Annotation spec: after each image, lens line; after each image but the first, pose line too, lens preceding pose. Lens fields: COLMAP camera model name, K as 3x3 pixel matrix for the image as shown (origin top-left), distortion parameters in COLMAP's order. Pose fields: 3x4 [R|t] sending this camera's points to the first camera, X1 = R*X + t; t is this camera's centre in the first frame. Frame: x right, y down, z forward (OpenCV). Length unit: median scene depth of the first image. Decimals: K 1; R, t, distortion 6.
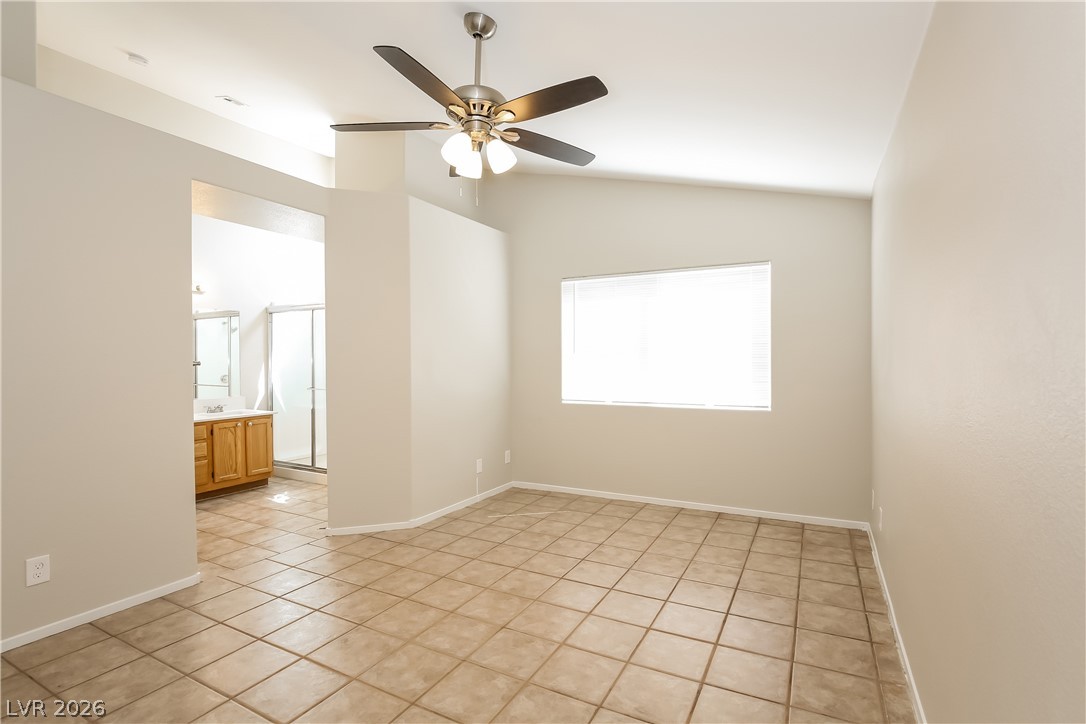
lens RADIAL K [[509.8, 0, 539.3], [0, 509.8, 368.2], [0, 0, 1]] dist [0.002009, 0.000338]
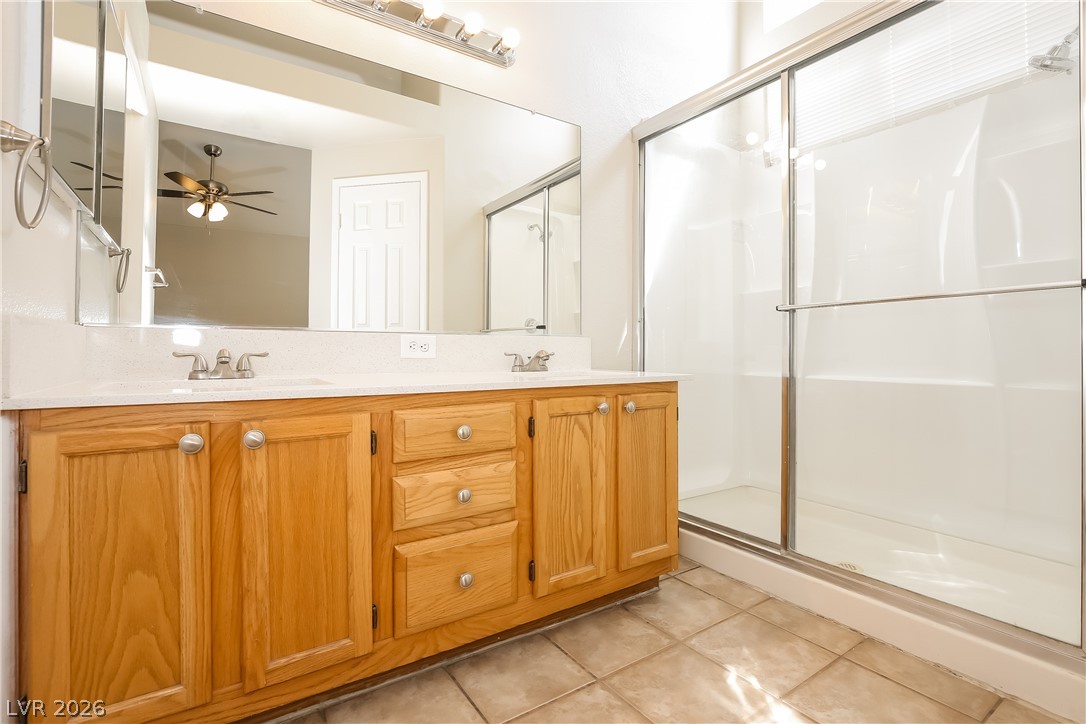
lens RADIAL K [[509.8, 0, 544.8], [0, 509.8, 354.3], [0, 0, 1]] dist [0.002009, 0.000338]
pose [[0.883843, 0.003511, -0.467770, -0.478401], [-0.010826, 0.999858, -0.012951, 0.084198], [0.467658, 0.016511, 0.883756, 0.715870]]
